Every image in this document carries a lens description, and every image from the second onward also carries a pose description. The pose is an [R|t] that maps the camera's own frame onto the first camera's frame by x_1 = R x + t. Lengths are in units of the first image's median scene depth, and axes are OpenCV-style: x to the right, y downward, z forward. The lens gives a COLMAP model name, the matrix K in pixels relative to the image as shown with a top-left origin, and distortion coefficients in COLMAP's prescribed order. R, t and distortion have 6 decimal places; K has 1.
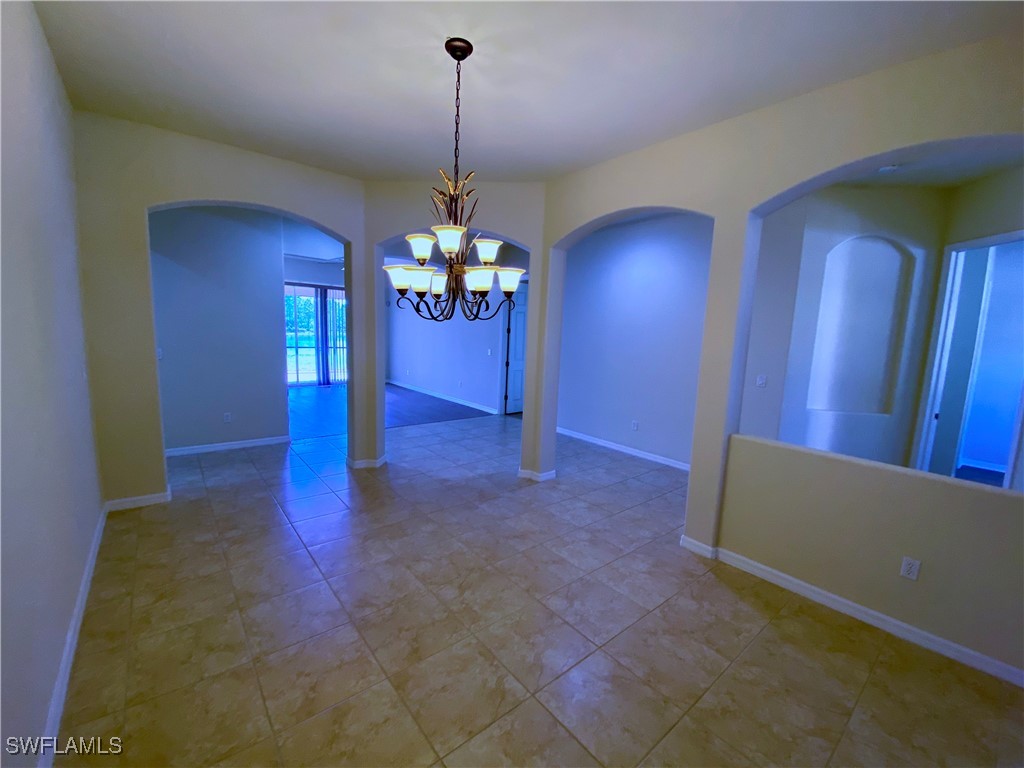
lens RADIAL K [[419.7, 0, 511.2], [0, 419.7, 387.0], [0, 0, 1]] dist [0.027728, -0.026495]
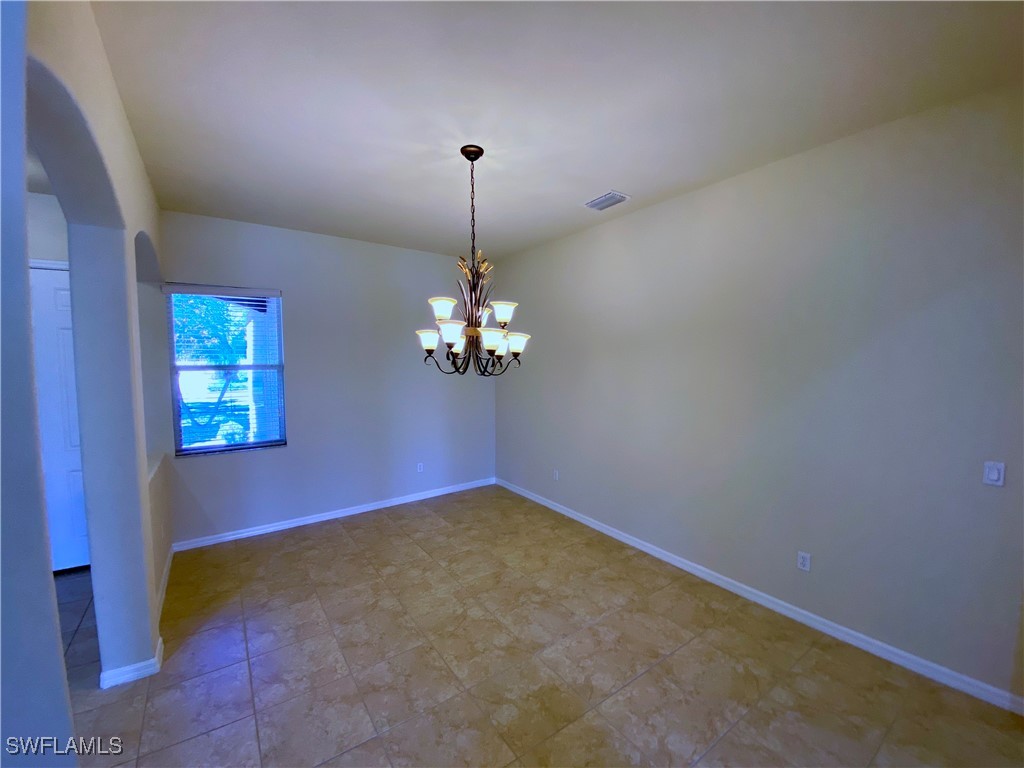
lens RADIAL K [[419.7, 0, 511.2], [0, 419.7, 387.0], [0, 0, 1]] dist [0.027728, -0.026495]
pose [[-0.996291, -0.041019, 0.075638, -0.322637], [-0.024641, 0.978254, 0.205940, -0.363762], [-0.082441, 0.203313, -0.975637, 2.099148]]
